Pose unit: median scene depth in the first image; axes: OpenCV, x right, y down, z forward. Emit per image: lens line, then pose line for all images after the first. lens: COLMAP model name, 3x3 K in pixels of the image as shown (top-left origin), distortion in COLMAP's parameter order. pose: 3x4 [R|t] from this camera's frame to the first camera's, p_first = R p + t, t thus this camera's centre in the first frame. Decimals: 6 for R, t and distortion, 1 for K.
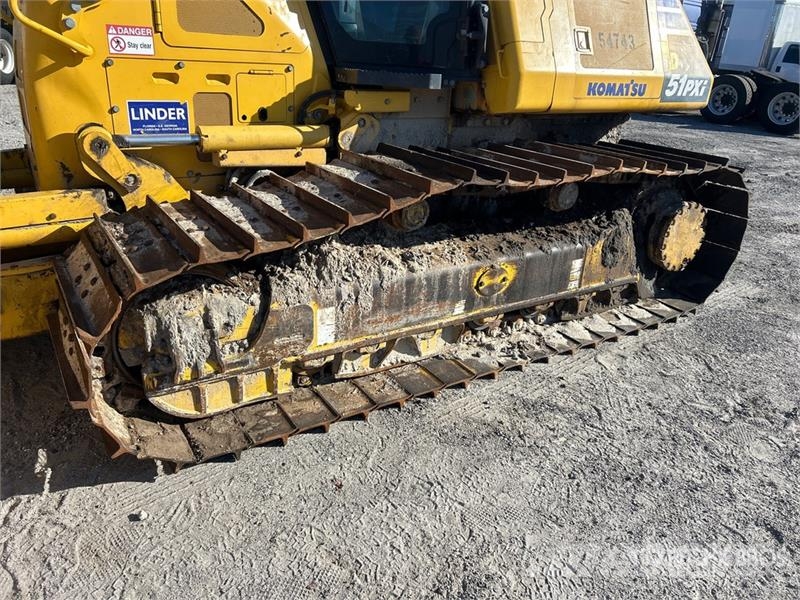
lens RADIAL K [[600.4, 0, 406.4], [0, 600.4, 292.8], [0, 0, 1]] dist [0.083490, -0.110741]
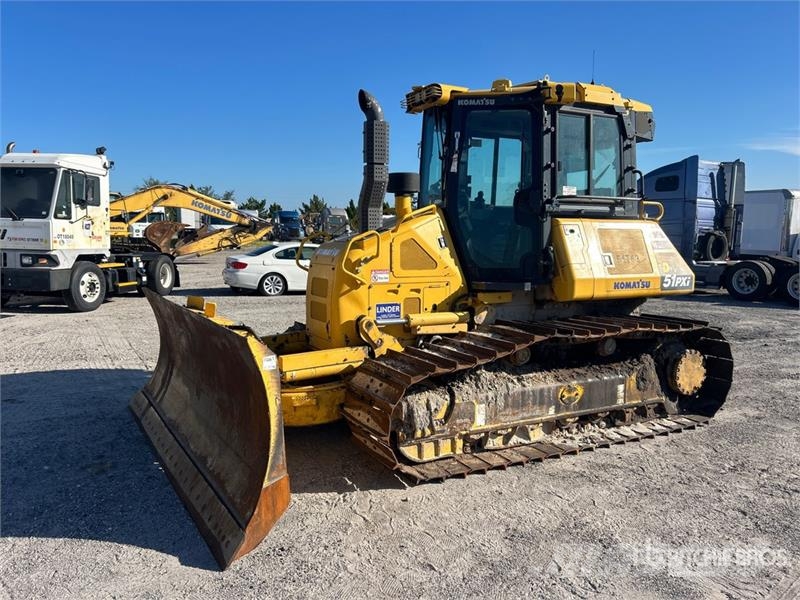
lens RADIAL K [[602.3, 0, 397.9], [0, 602.3, 299.9], [0, 0, 1]] dist [0.080243, -0.099860]
pose [[0.995022, -0.042989, -0.089905, -0.184402], [0.014955, 0.956367, -0.291786, 0.229428], [0.098526, 0.288989, 0.952249, -0.803790]]
